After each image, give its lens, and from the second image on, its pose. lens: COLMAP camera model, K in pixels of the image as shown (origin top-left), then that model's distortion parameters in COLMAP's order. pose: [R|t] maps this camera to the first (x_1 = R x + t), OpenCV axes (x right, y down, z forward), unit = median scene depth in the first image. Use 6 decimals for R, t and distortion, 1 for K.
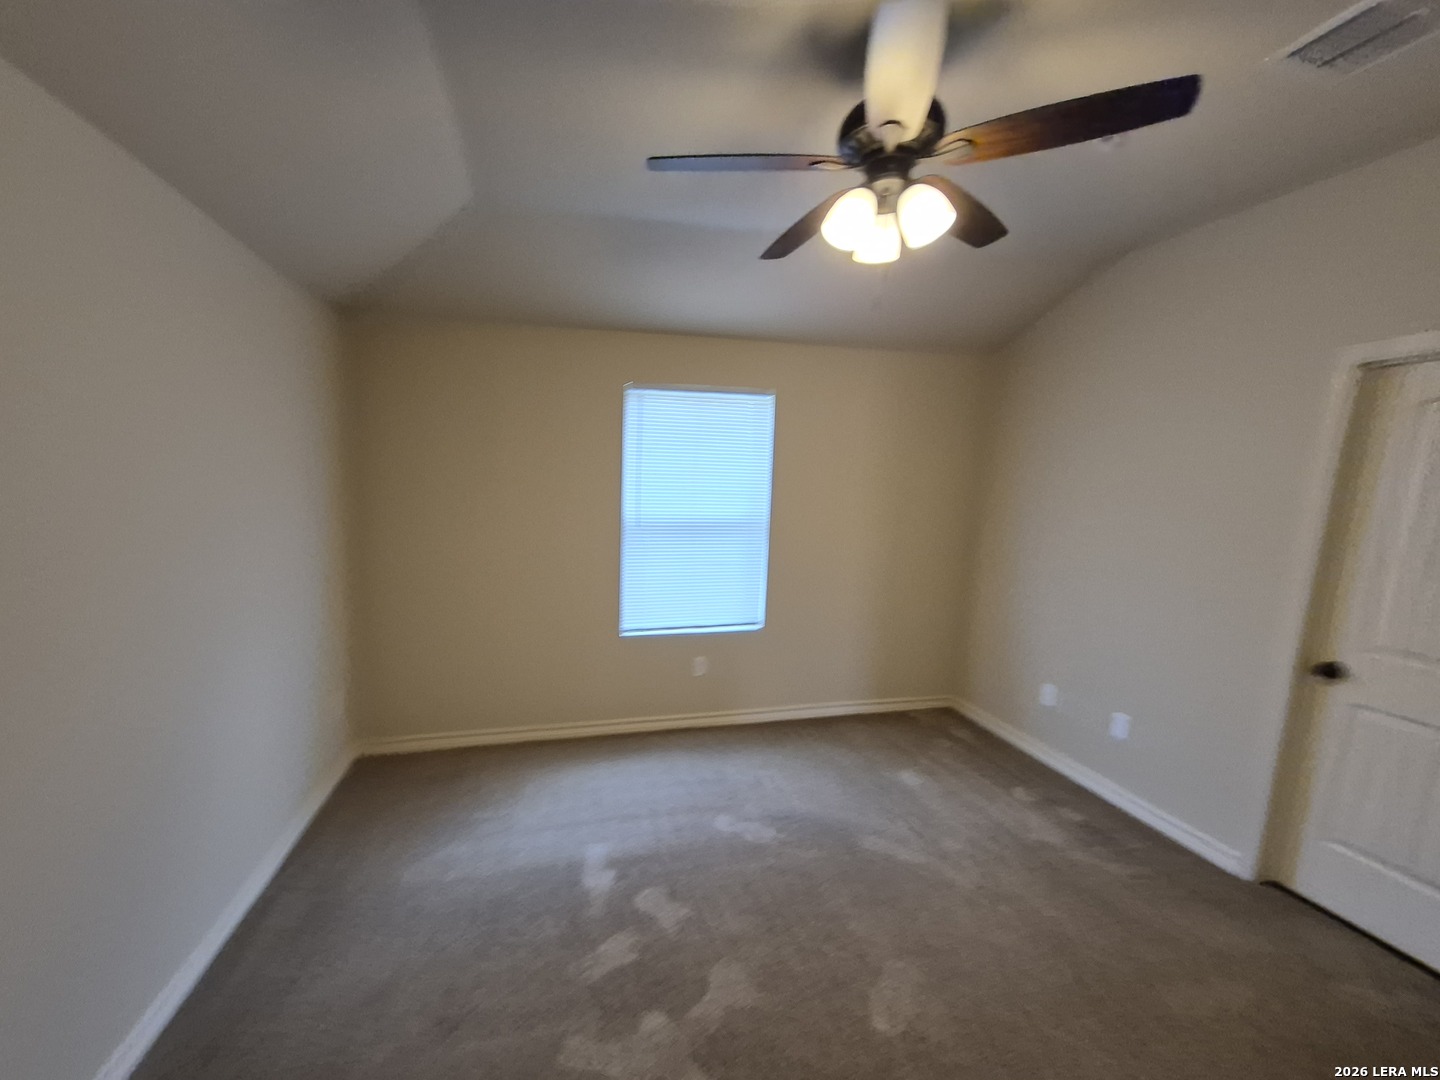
lens RADIAL K [[582.0, 0, 700.1], [0, 582.0, 566.5], [0, 0, 1]] dist [0.000121, 0.000069]
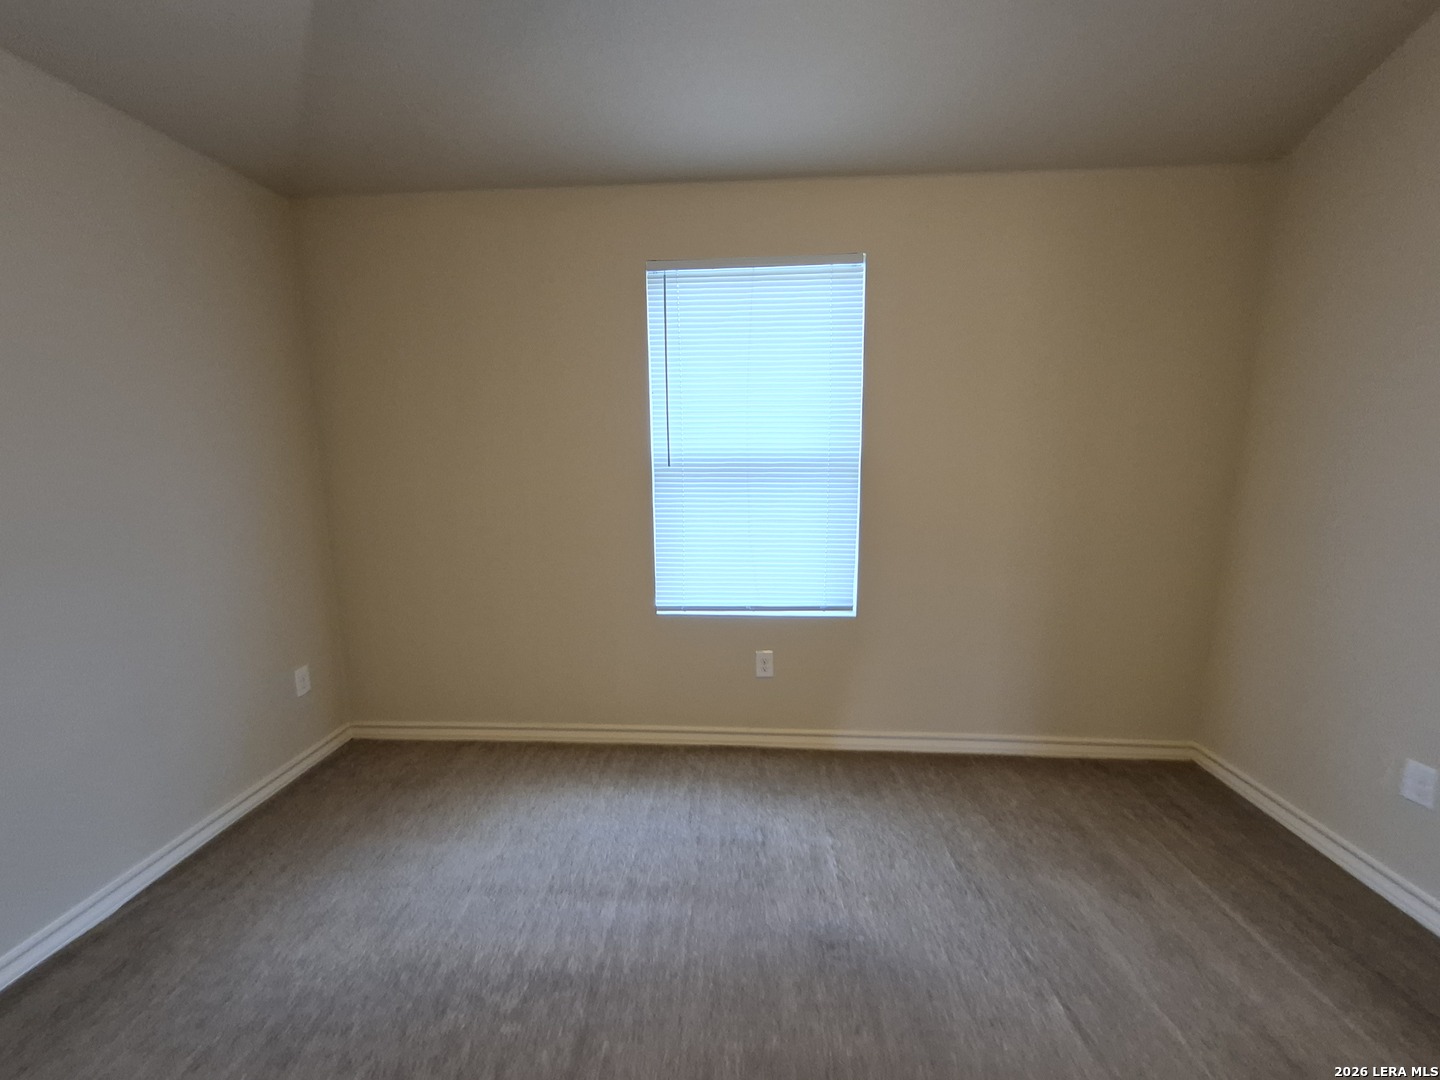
lens RADIAL K [[569.8, 0, 708.2], [0, 569.8, 544.4], [0, 0, 1]] dist [0.001495, 0.000360]
pose [[0.952752, 0.021930, -0.302955, 0.170305], [-0.018824, 0.999736, 0.013167, 0.020017], [0.303164, -0.006842, 0.952914, 0.369873]]
